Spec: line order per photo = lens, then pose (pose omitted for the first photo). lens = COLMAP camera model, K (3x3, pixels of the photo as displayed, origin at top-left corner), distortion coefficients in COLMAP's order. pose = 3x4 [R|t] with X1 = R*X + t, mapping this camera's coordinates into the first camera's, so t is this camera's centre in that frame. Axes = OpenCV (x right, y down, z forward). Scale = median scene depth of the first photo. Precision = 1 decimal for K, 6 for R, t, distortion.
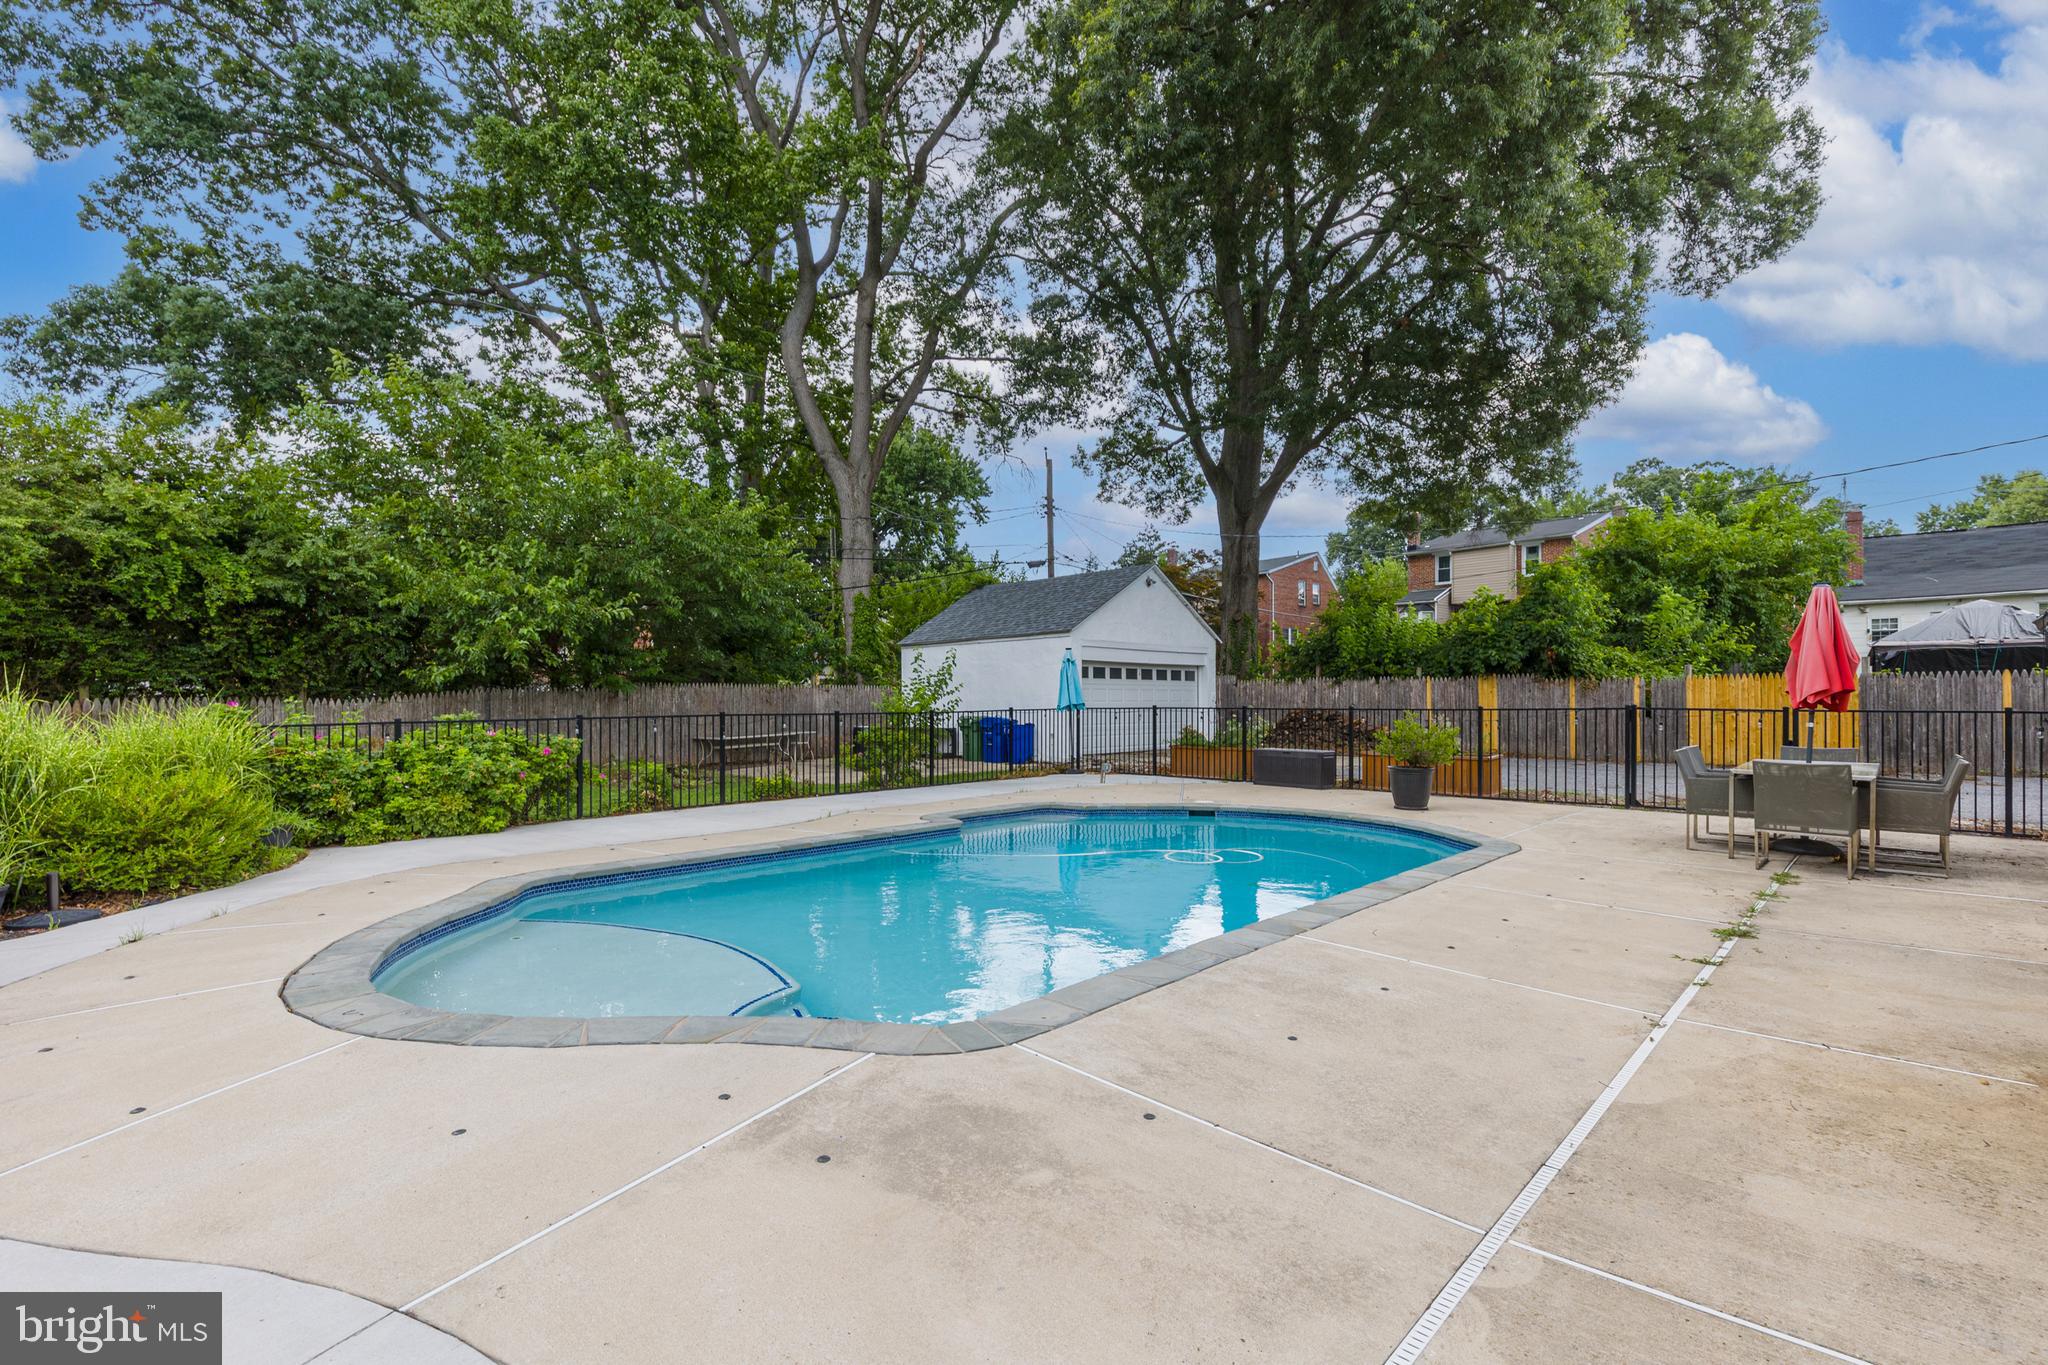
lens RADIAL K [[940.3, 0, 1024.0], [0, 940.3, 682.5], [0, 0, 1]] dist [0.001348, -0.000229]
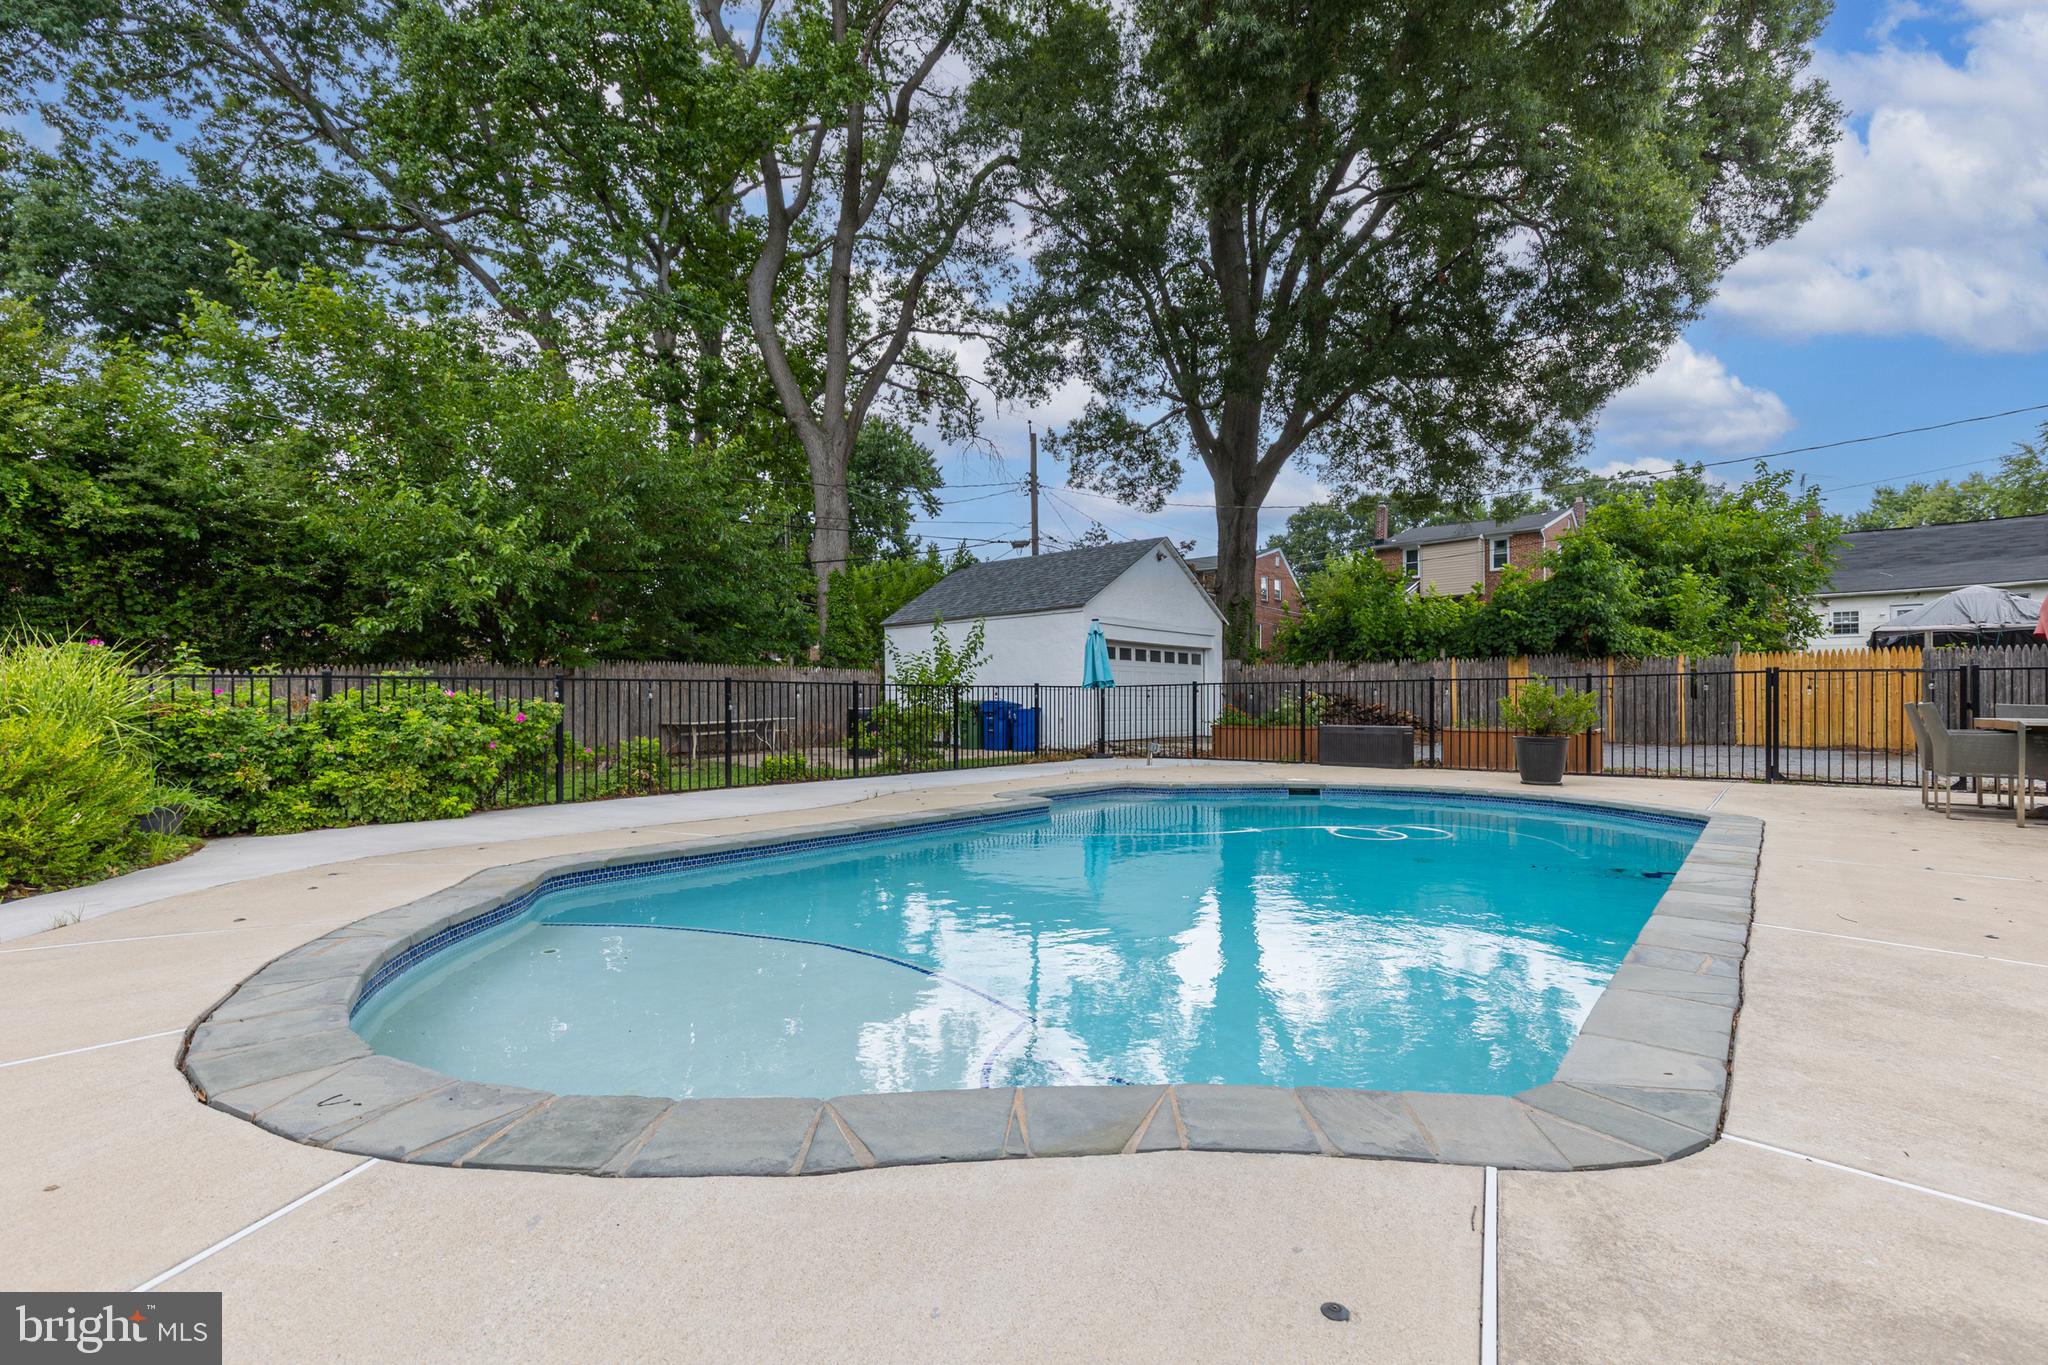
lens RADIAL K [[938.2, 0, 1026.4], [0, 938.2, 689.5], [0, 0, 1]] dist [0.004191, -0.000969]
pose [[0.996991, 0.001064, 0.077504, -0.070527], [-0.001170, 0.999998, 0.001318, 0.023688], [-0.077503, -0.001404, 0.996991, 0.086007]]
